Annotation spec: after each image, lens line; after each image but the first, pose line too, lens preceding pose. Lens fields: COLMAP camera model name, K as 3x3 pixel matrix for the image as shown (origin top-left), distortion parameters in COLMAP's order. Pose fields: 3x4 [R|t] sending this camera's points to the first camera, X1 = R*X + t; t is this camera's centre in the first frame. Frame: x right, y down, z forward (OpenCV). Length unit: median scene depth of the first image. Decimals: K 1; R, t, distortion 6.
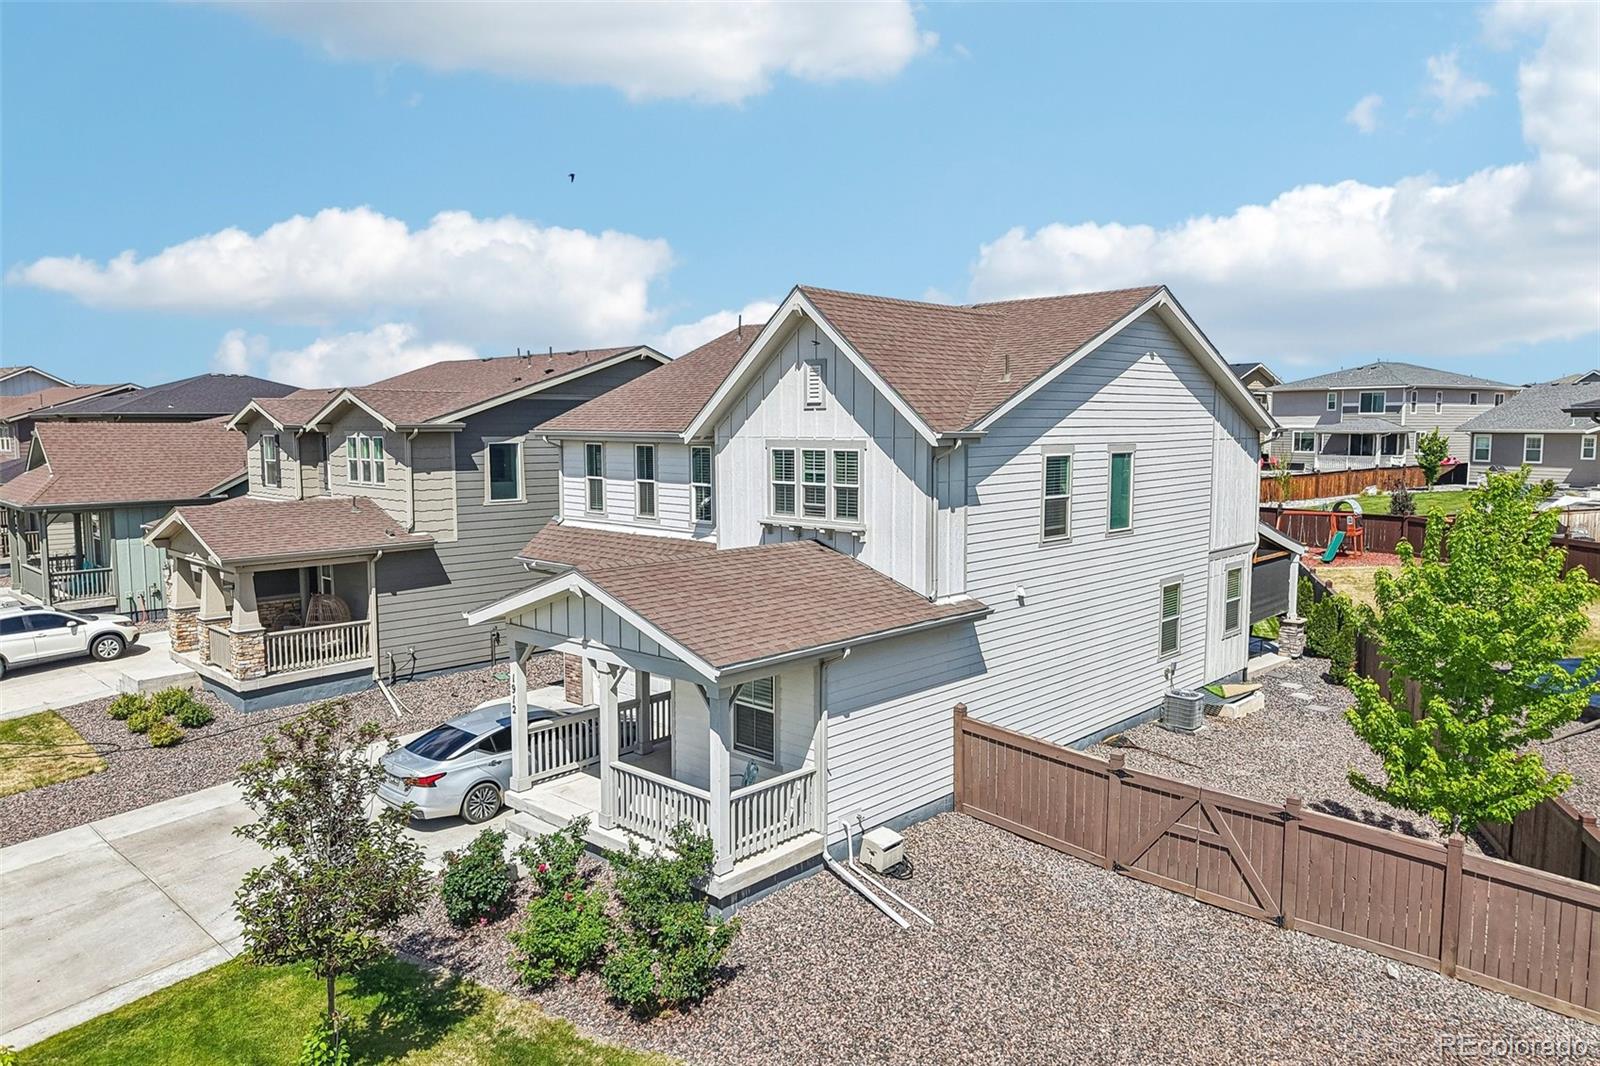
lens RADIAL K [[1062.8, 0, 800.0], [0, 1062.8, 533.0], [0, 0, 1]] dist [0.045894, -0.052589]
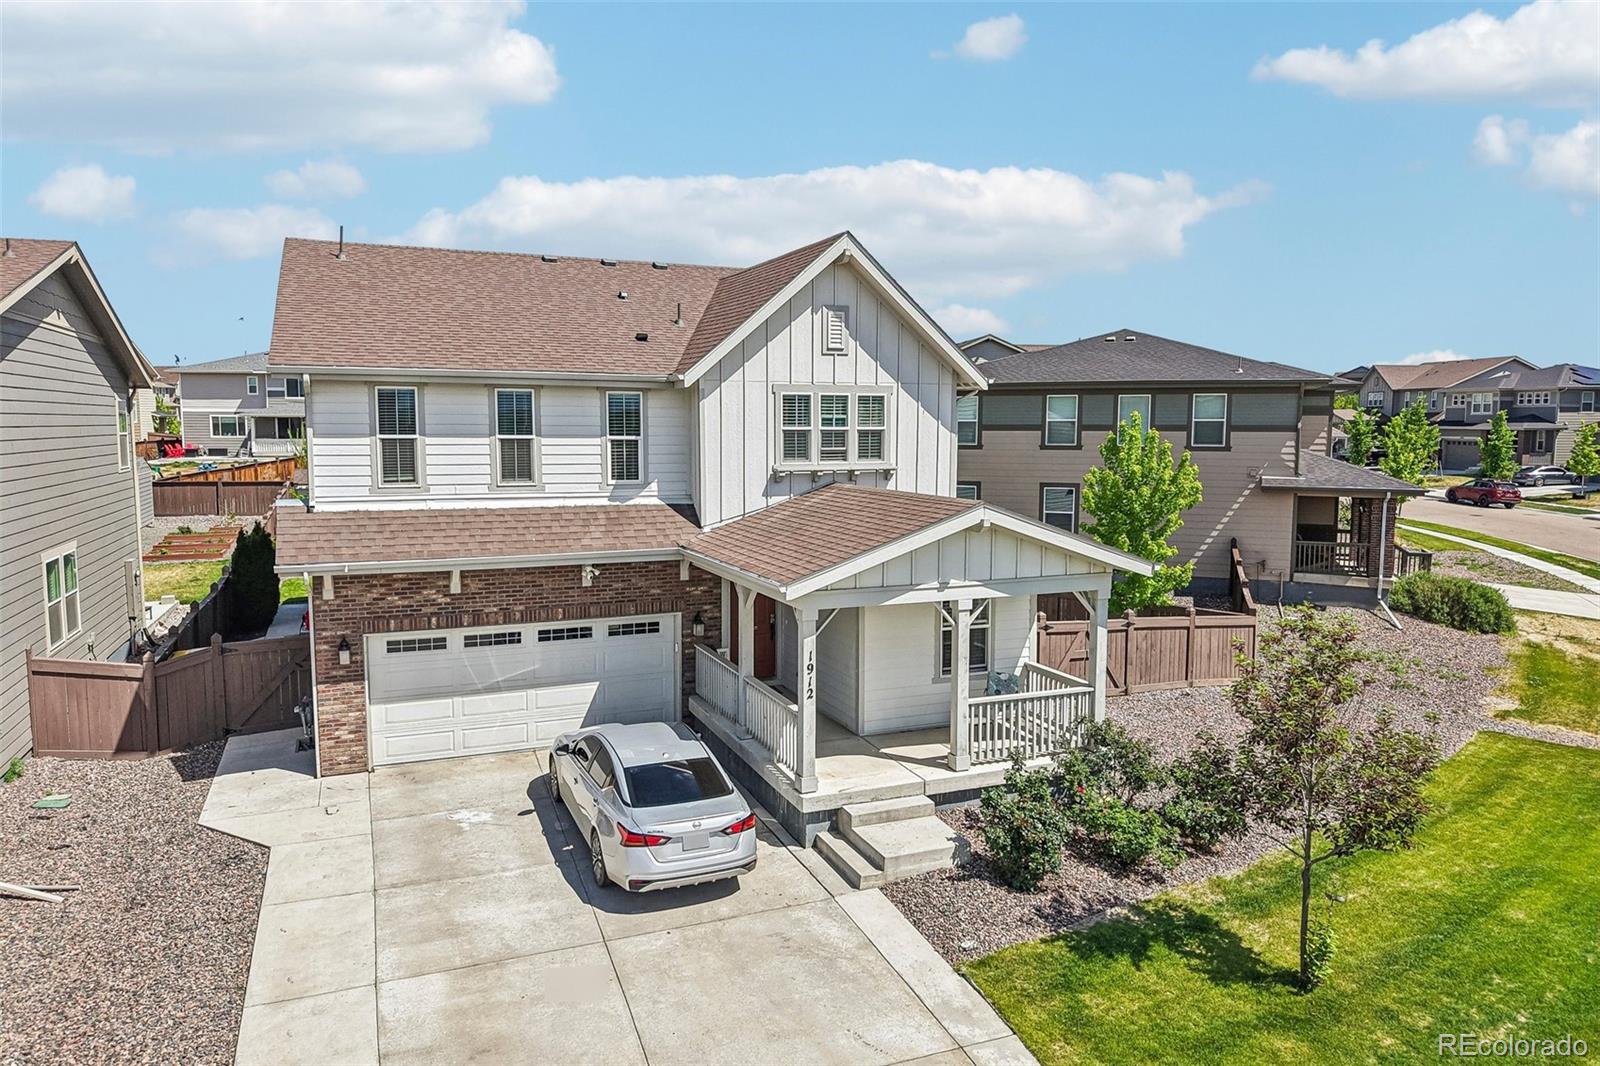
lens RADIAL K [[1062.8, 0, 800.0], [0, 1062.8, 533.0], [0, 0, 1]] dist [0.045894, -0.052589]
pose [[0.413842, -0.092538, 0.905633, -0.926430], [0.088672, 0.994187, 0.061067, -0.010914], [-0.906020, 0.055032, 0.419642, 0.596341]]
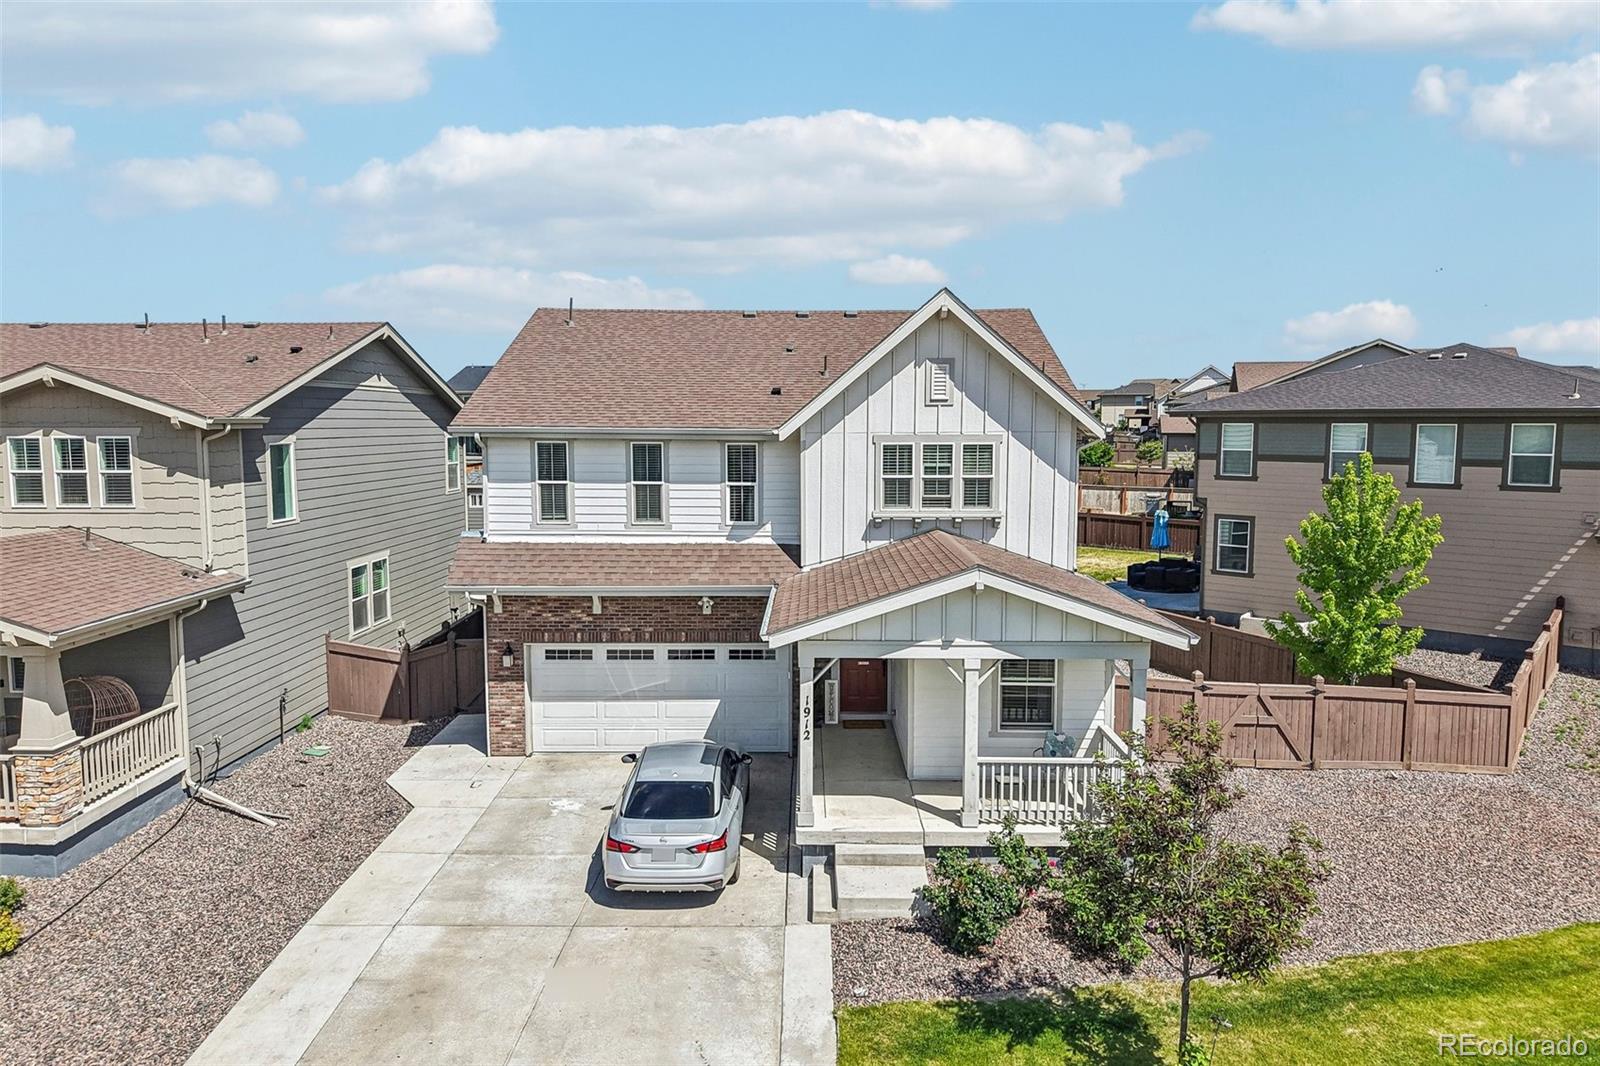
lens RADIAL K [[1062.8, 0, 800.0], [0, 1062.8, 533.0], [0, 0, 1]] dist [0.045894, -0.052589]
pose [[0.737447, -0.067937, 0.671979, -0.790346], [0.066574, 0.997395, 0.027776, -0.028154], [-0.672116, 0.024253, 0.740049, 0.306623]]
